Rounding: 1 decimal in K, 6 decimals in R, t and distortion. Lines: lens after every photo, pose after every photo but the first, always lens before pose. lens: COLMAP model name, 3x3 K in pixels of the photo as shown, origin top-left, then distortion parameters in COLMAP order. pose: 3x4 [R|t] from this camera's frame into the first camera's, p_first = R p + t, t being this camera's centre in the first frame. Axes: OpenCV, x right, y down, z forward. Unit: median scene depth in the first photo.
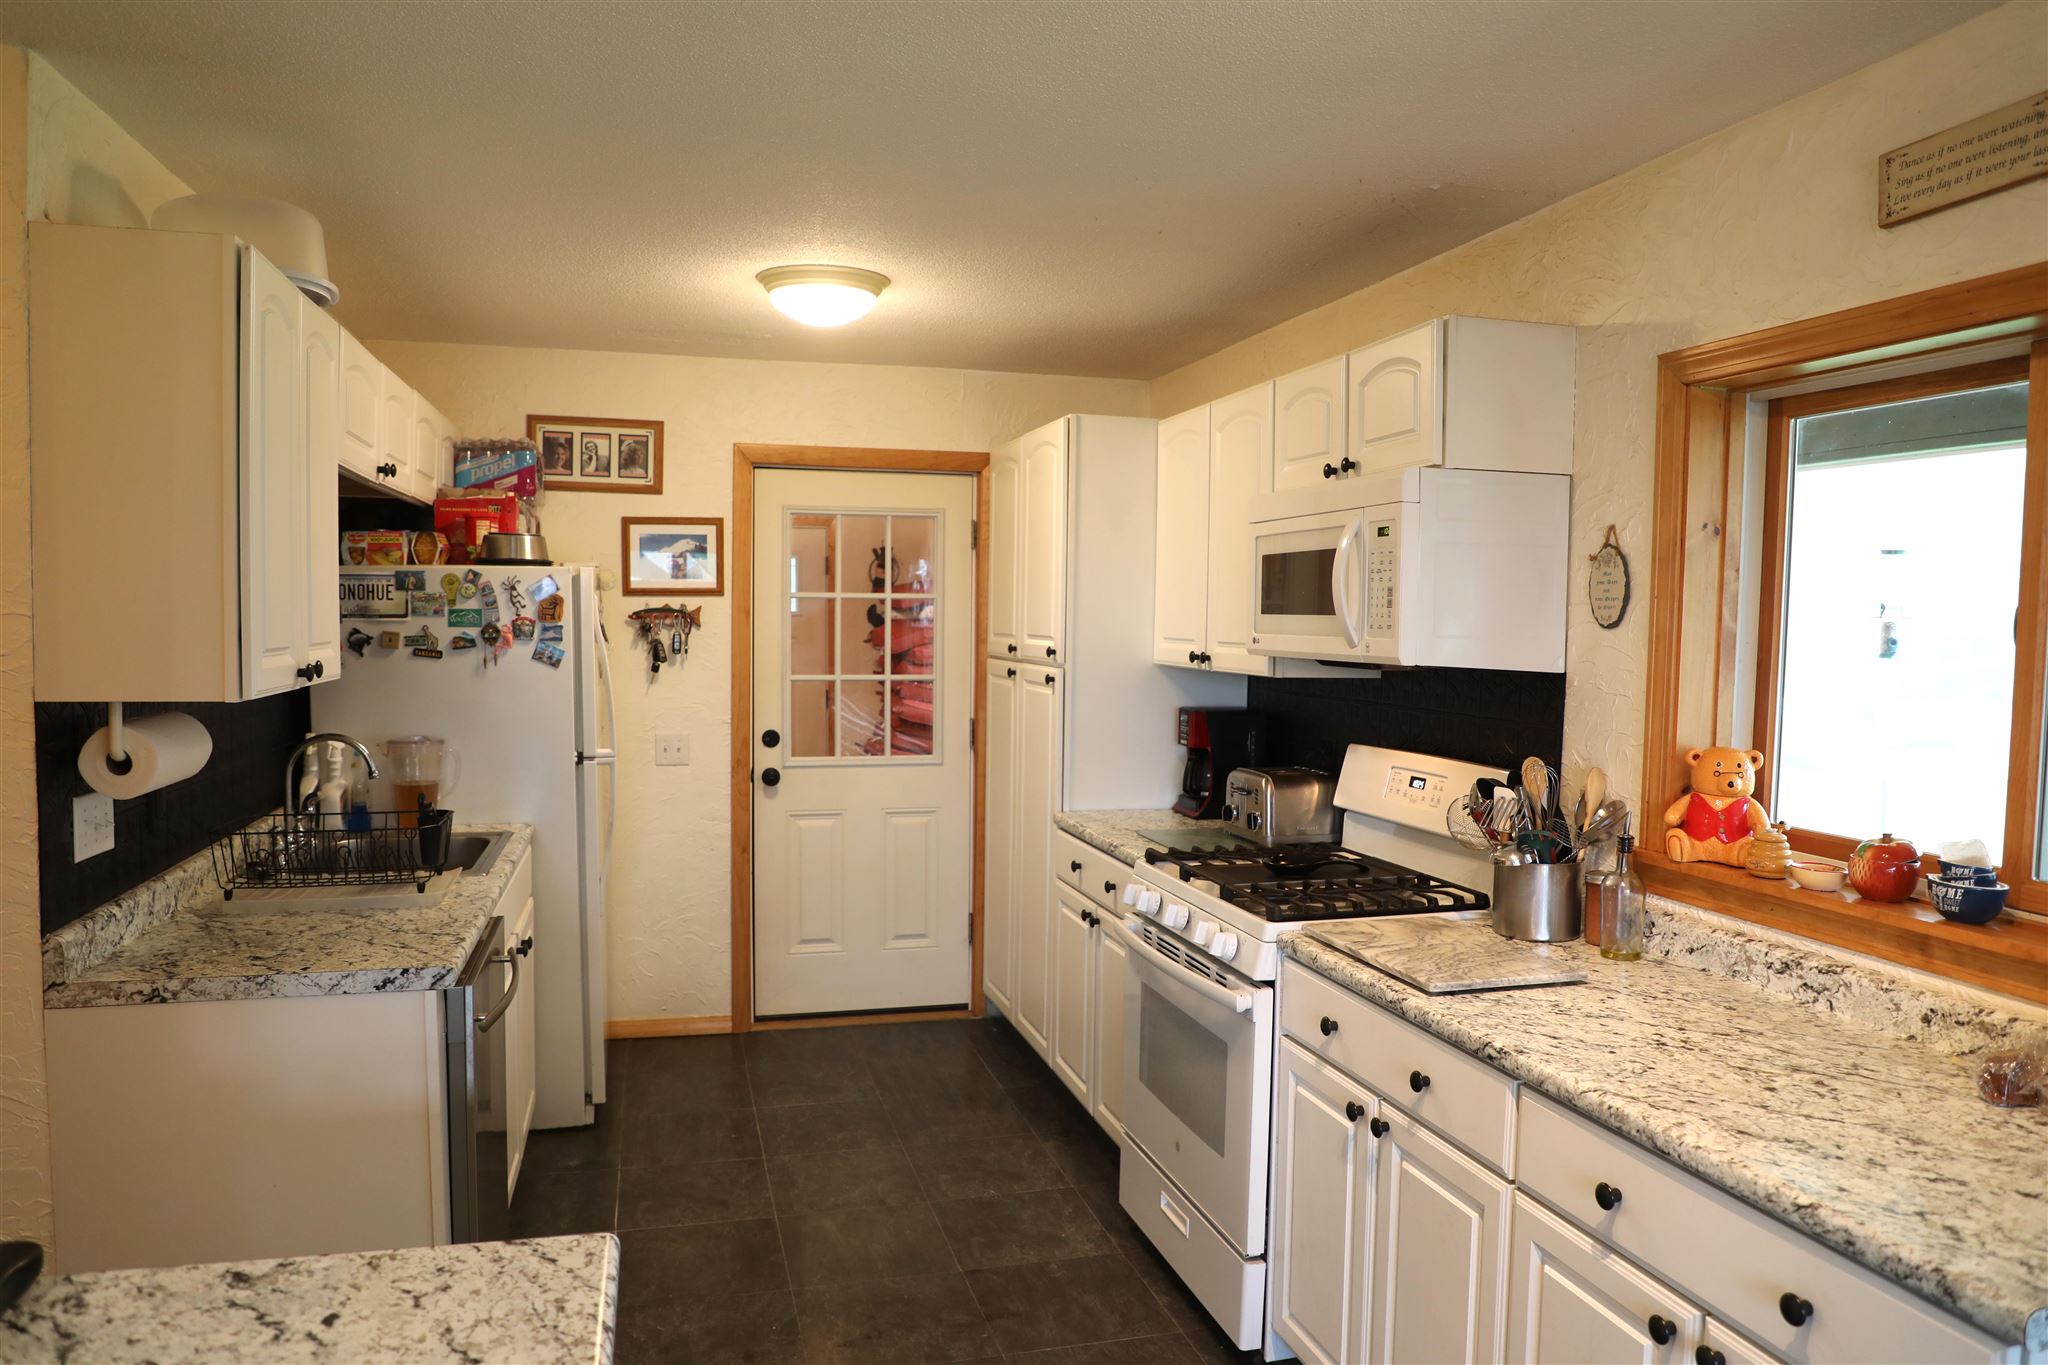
lens RADIAL K [[1403.8, 0, 1024.0], [0, 1403.8, 682.5], [0, 0, 1]] dist [-0.082618, 0.040920]
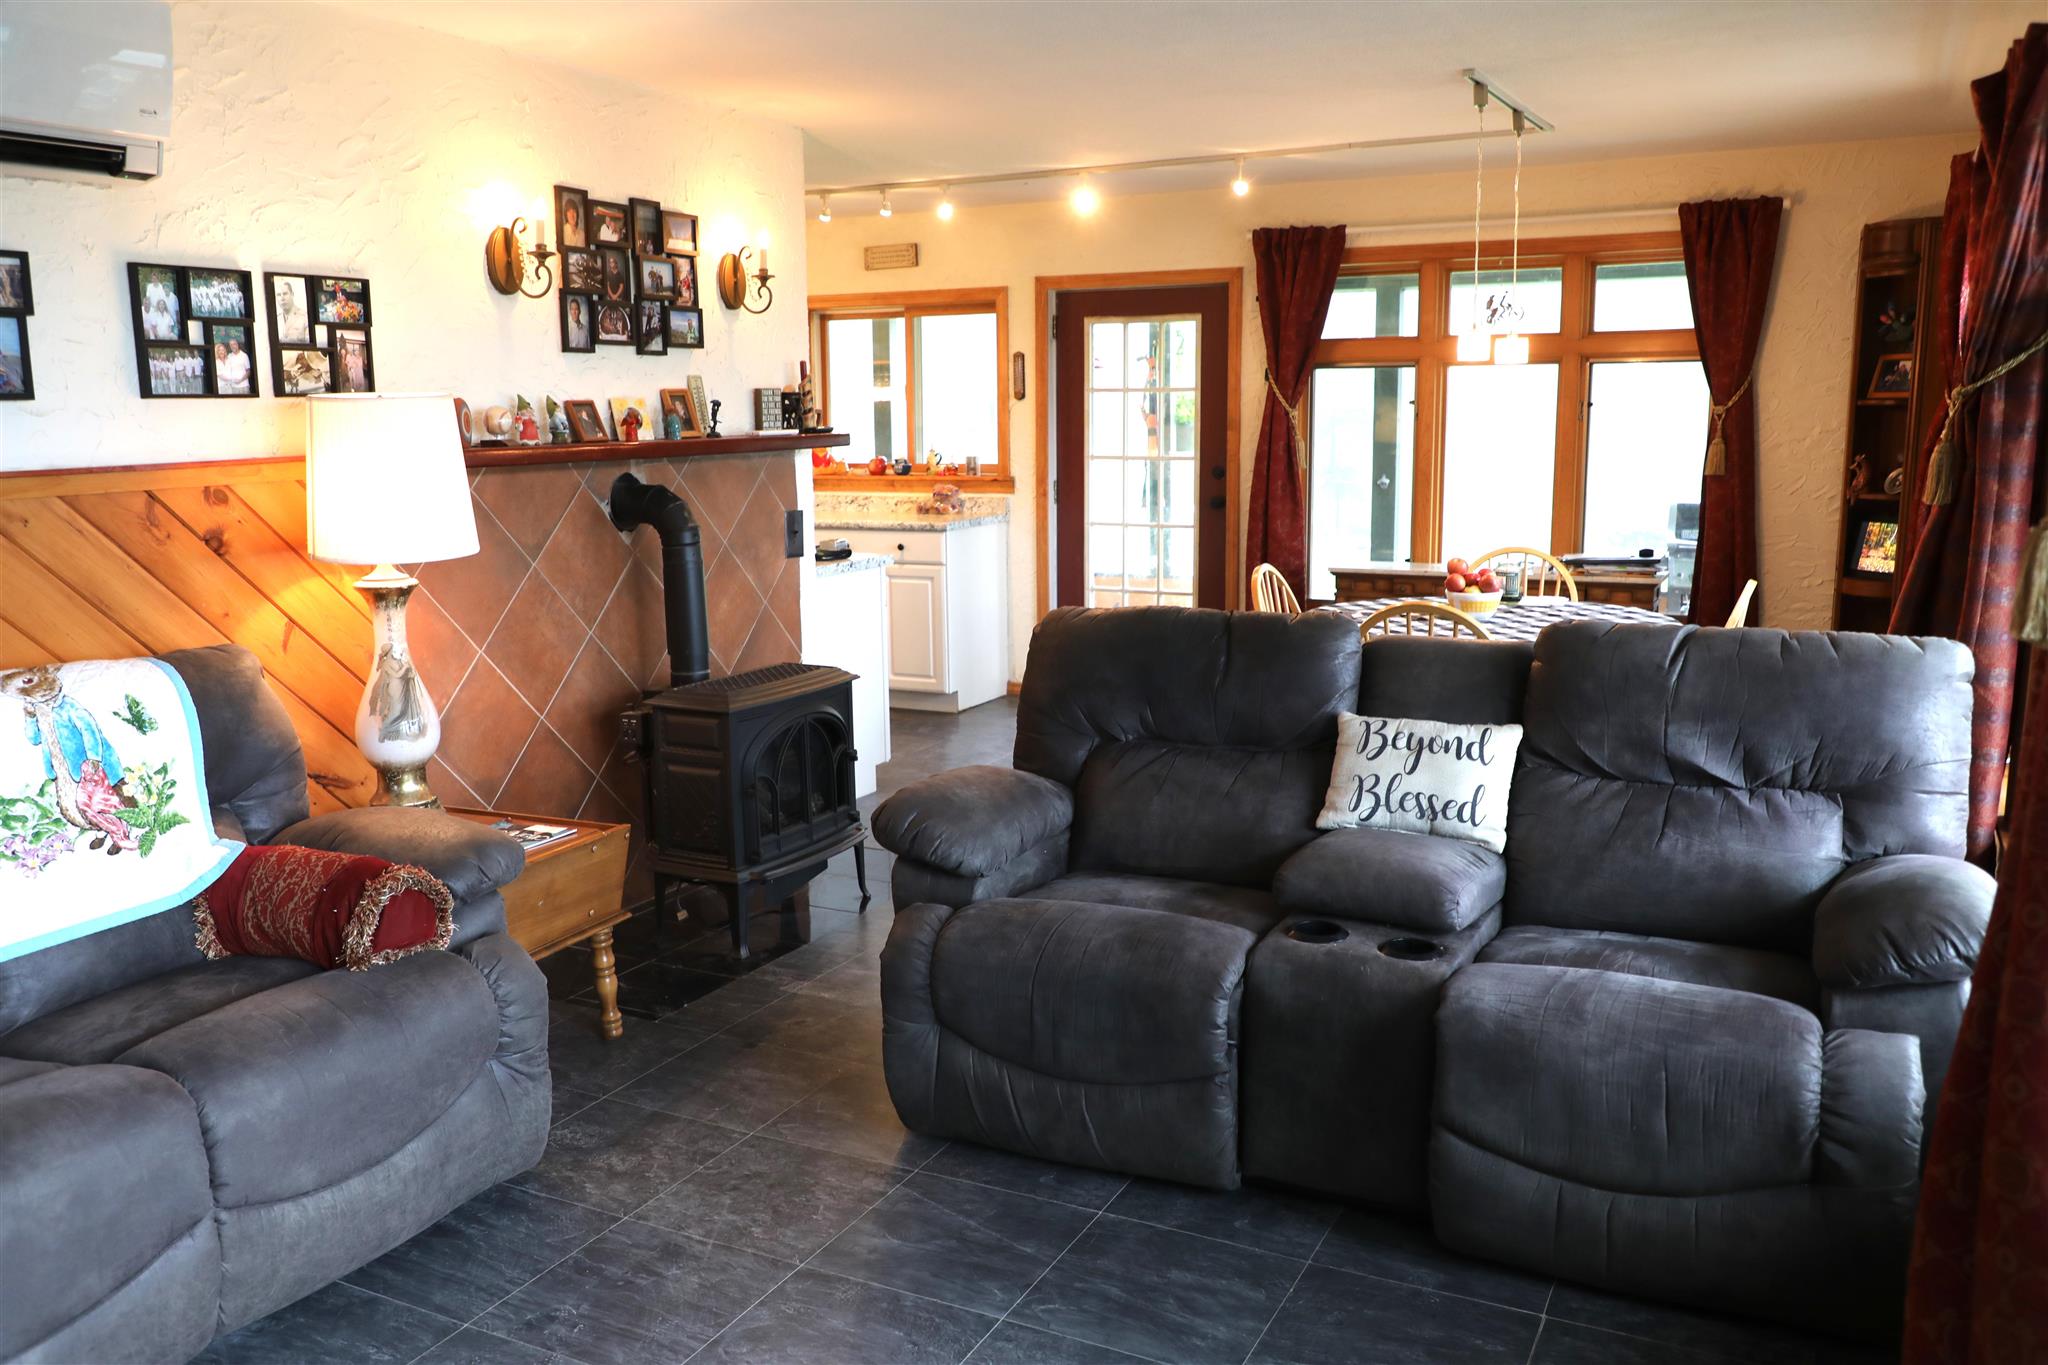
lens RADIAL K [[1660.2, 0, 1024.0], [0, 1660.2, 682.5], [0, 0, 1]] dist [0.000386, 0.000031]
pose [[0.669045, -0.146904, 0.728559, -1.381746], [0.058136, 0.987612, 0.145751, 0.056196], [-0.740944, -0.055159, 0.669297, -1.283029]]
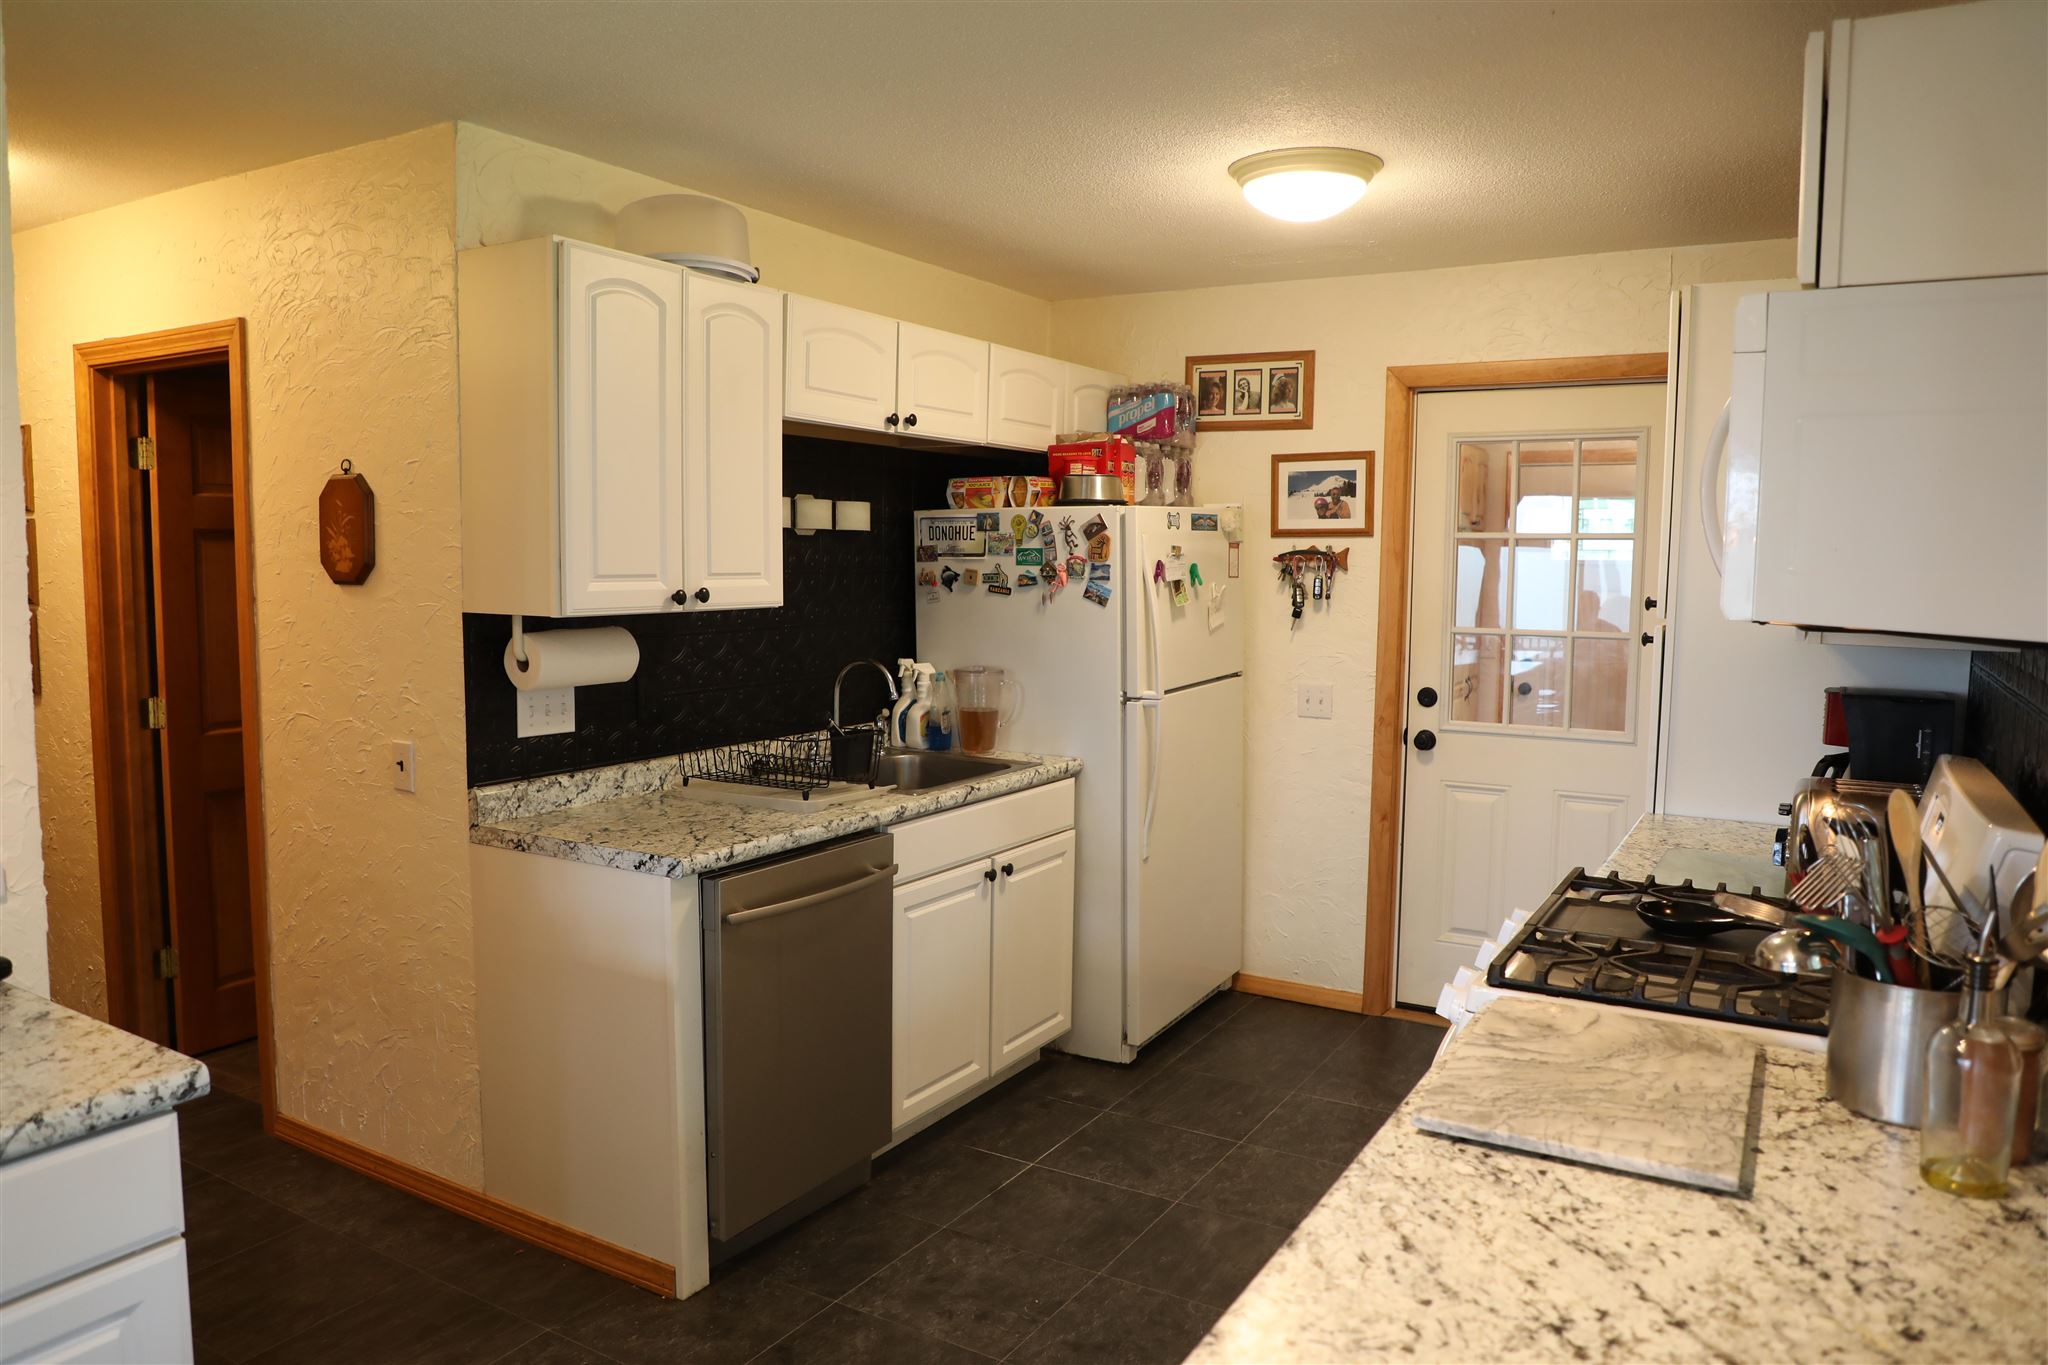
lens RADIAL K [[1403.8, 0, 1024.0], [0, 1403.8, 682.5], [0, 0, 1]] dist [-0.082618, 0.040920]
pose [[0.690133, 0.060391, -0.721159, 0.363694], [-0.038483, 0.998165, 0.046760, -0.001062], [0.722659, -0.004518, 0.691190, 0.258708]]
